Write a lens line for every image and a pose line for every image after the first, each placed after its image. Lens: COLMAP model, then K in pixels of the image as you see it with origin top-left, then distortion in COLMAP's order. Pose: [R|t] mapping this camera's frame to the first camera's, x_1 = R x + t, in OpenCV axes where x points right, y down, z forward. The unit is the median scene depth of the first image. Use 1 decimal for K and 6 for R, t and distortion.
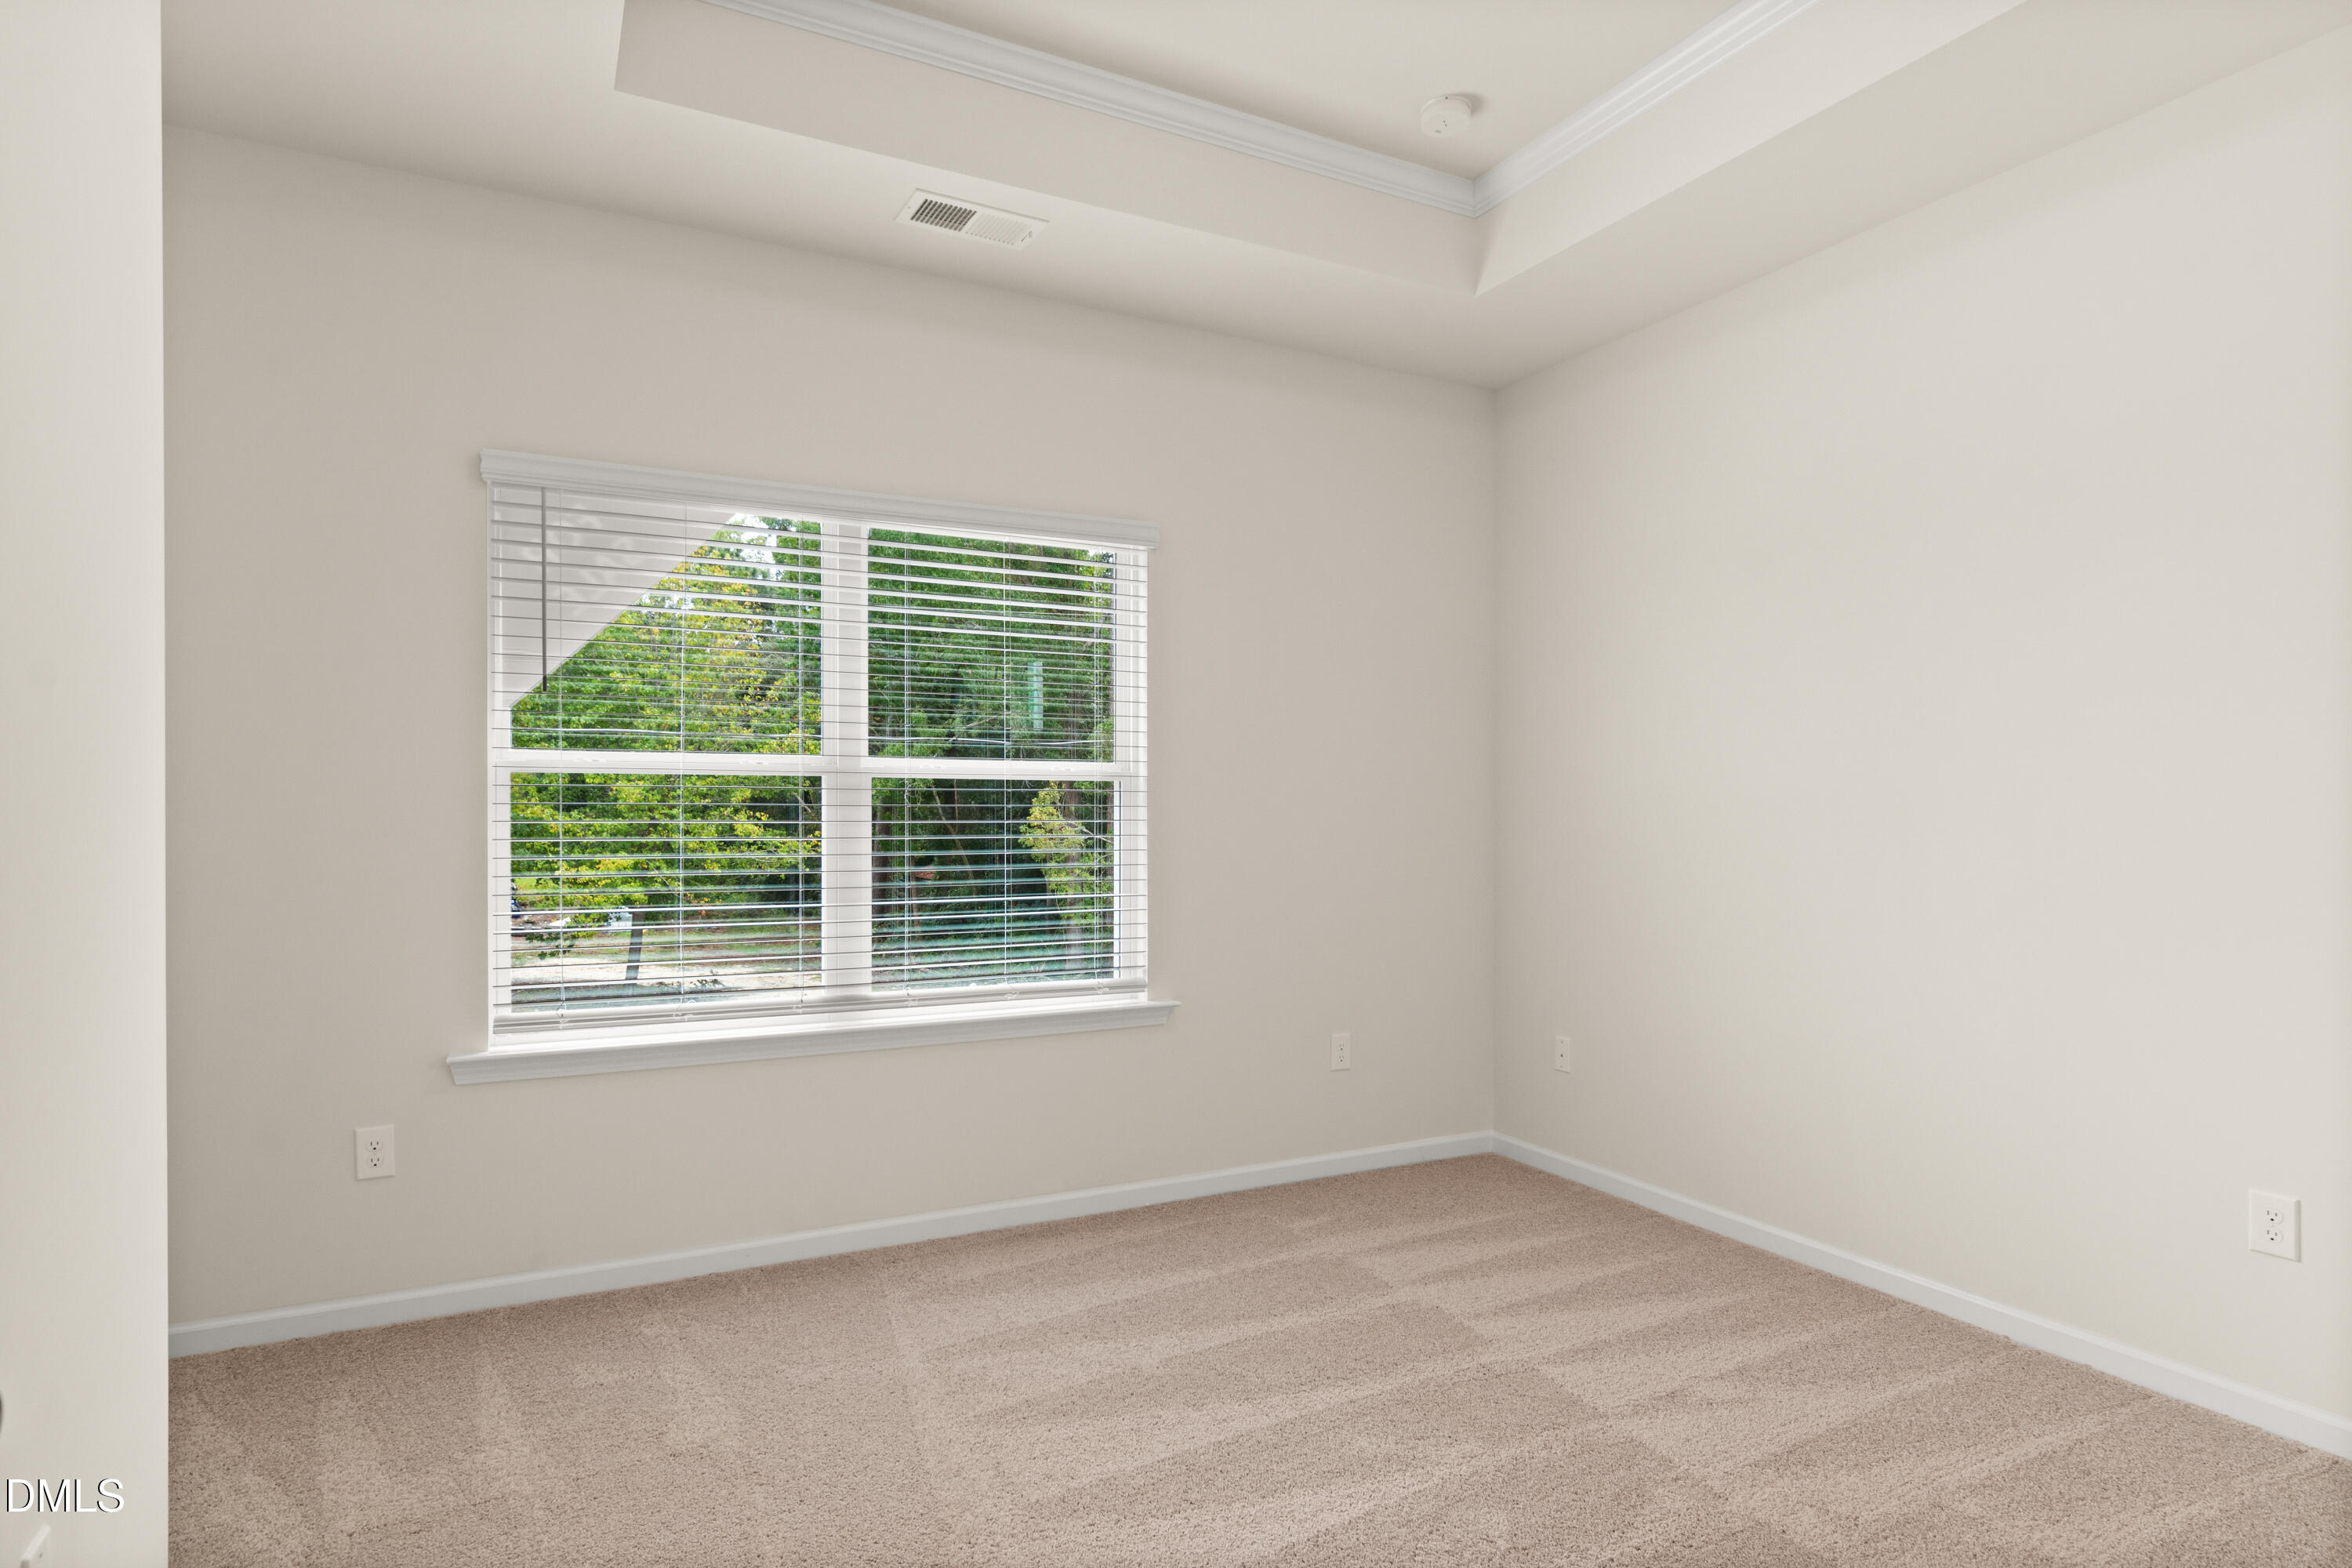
lens RADIAL K [[1179.9, 0, 1171.2], [0, 1179.9, 804.4], [0, 0, 1]] dist [-0.027099, 0.000026]
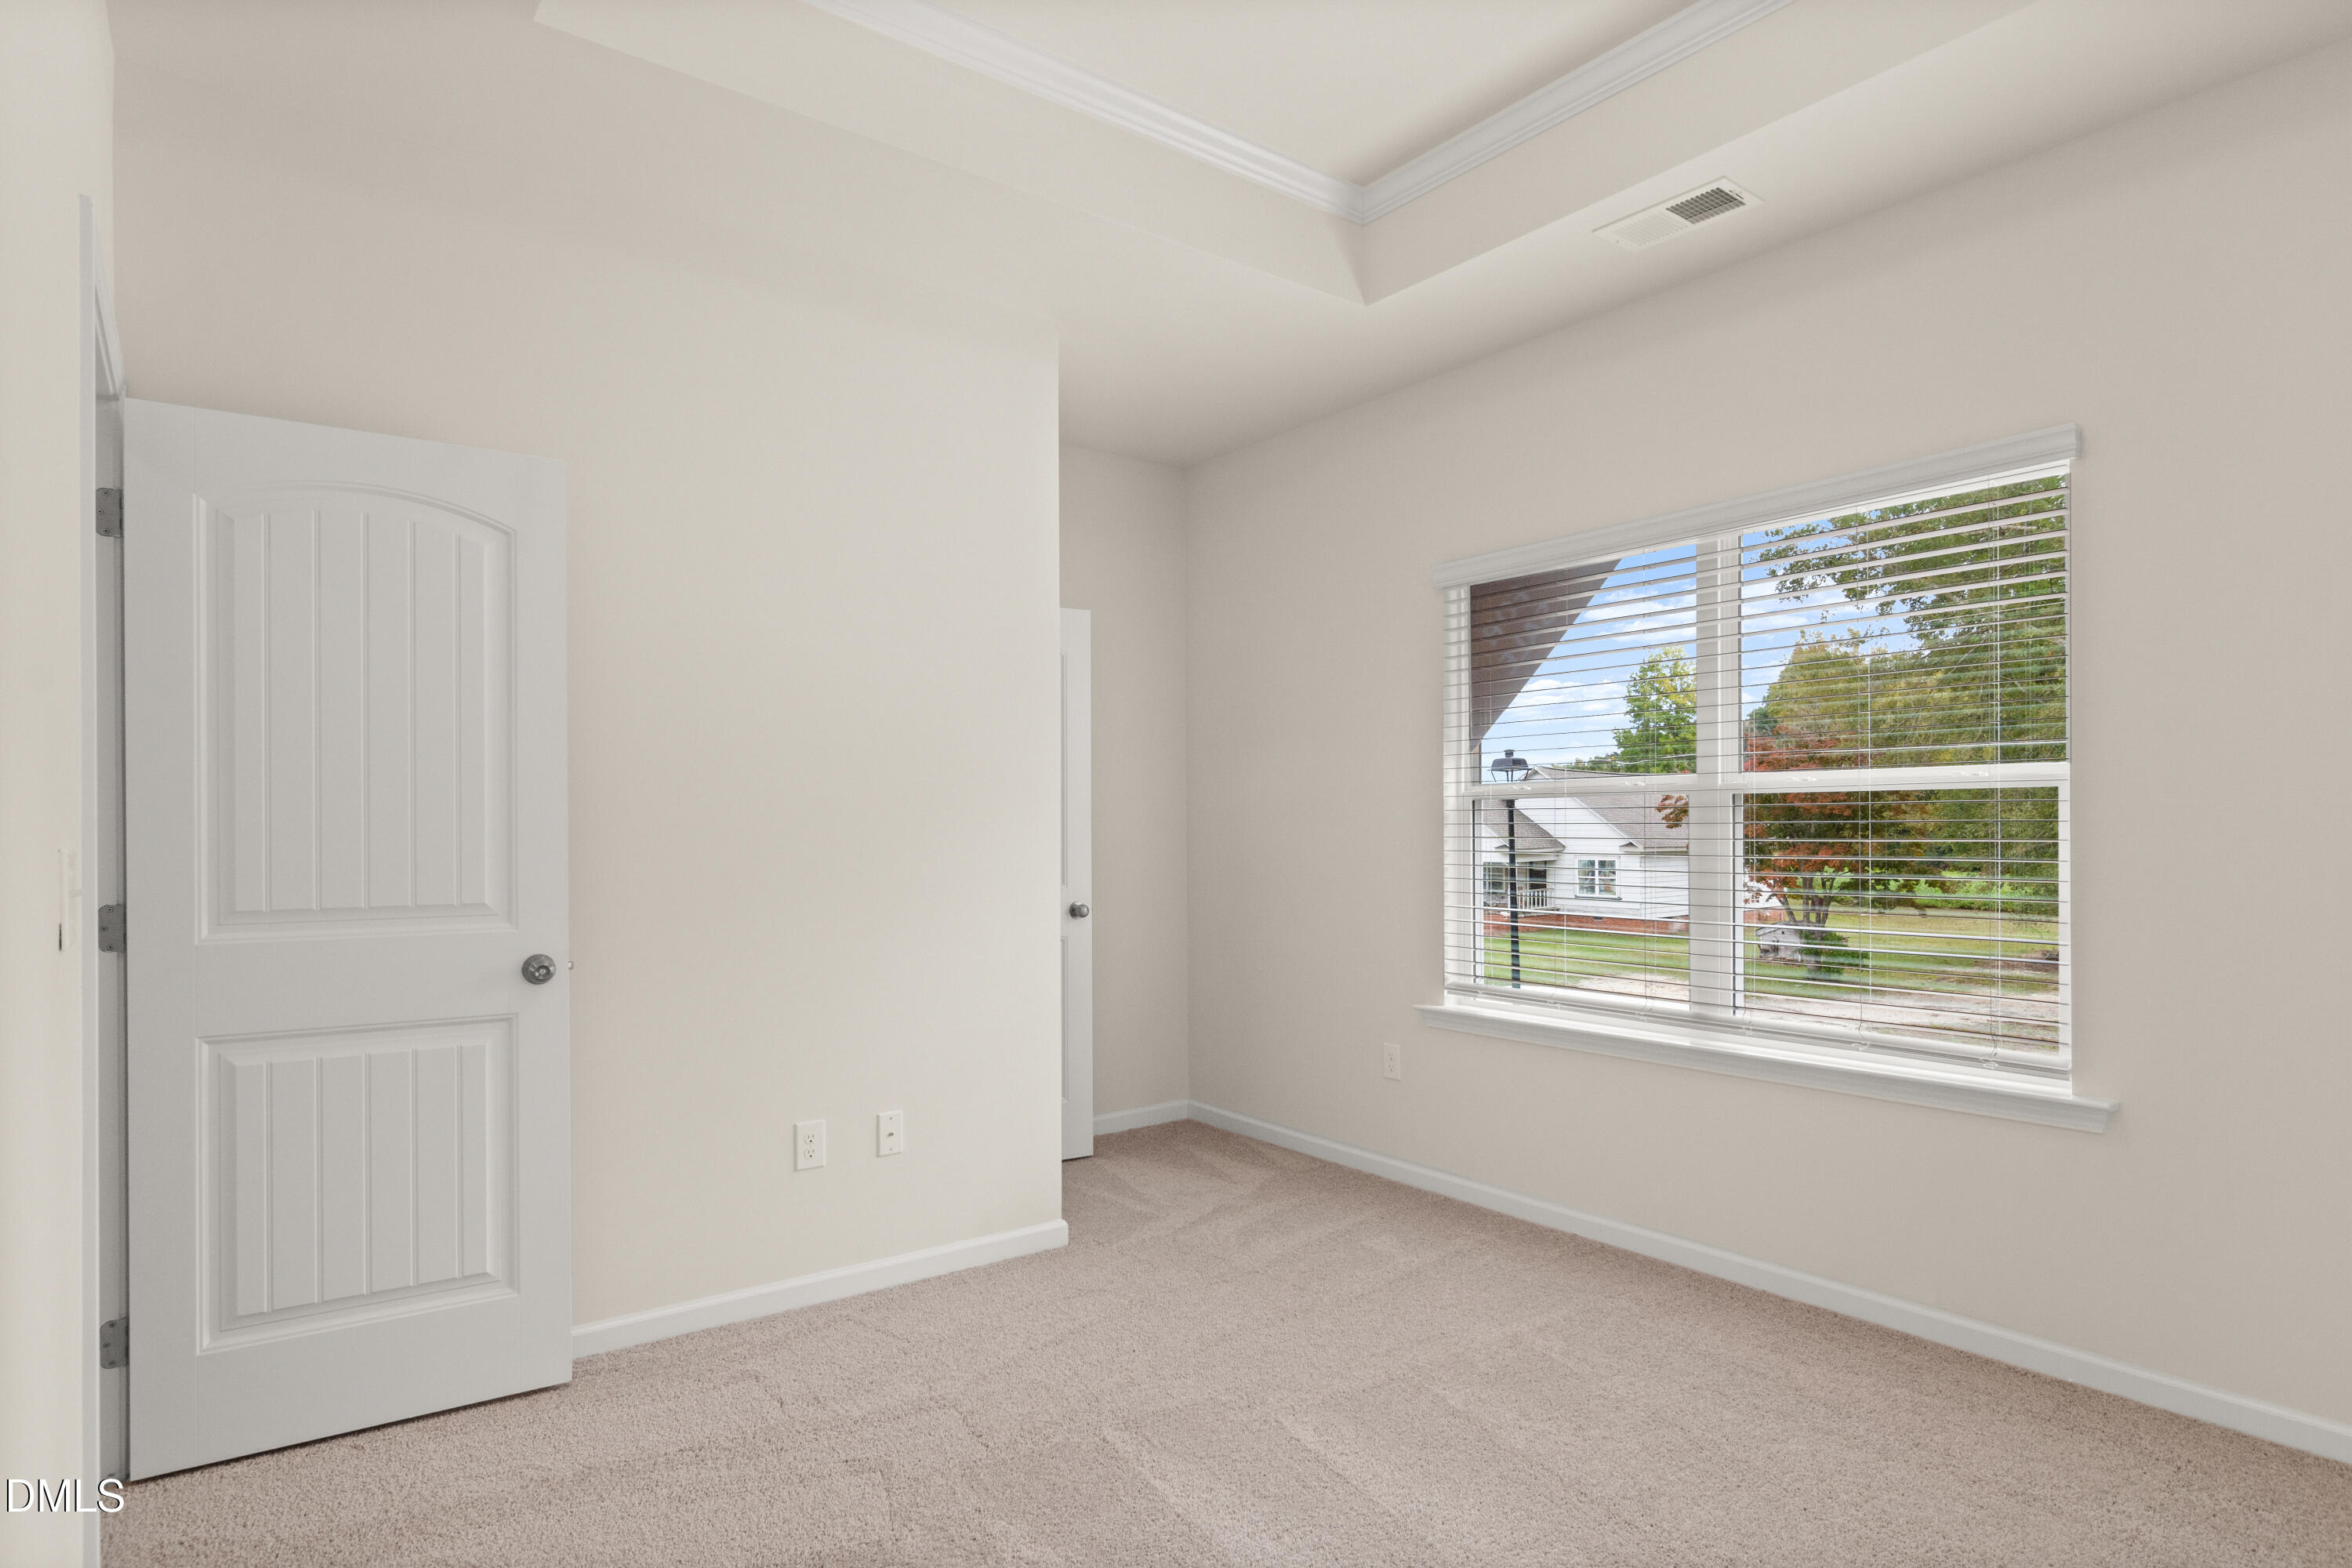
lens RADIAL K [[1276.0, 0, 1176.7], [0, 1276.0, 810.1], [0, 0, 1]] dist [0.001669, 0.002396]
pose [[0.202645, -0.014257, -0.979149, 0.688434], [0.003577, 0.999898, -0.013819, 0.003862], [0.979246, -0.000702, 0.202675, 0.341093]]
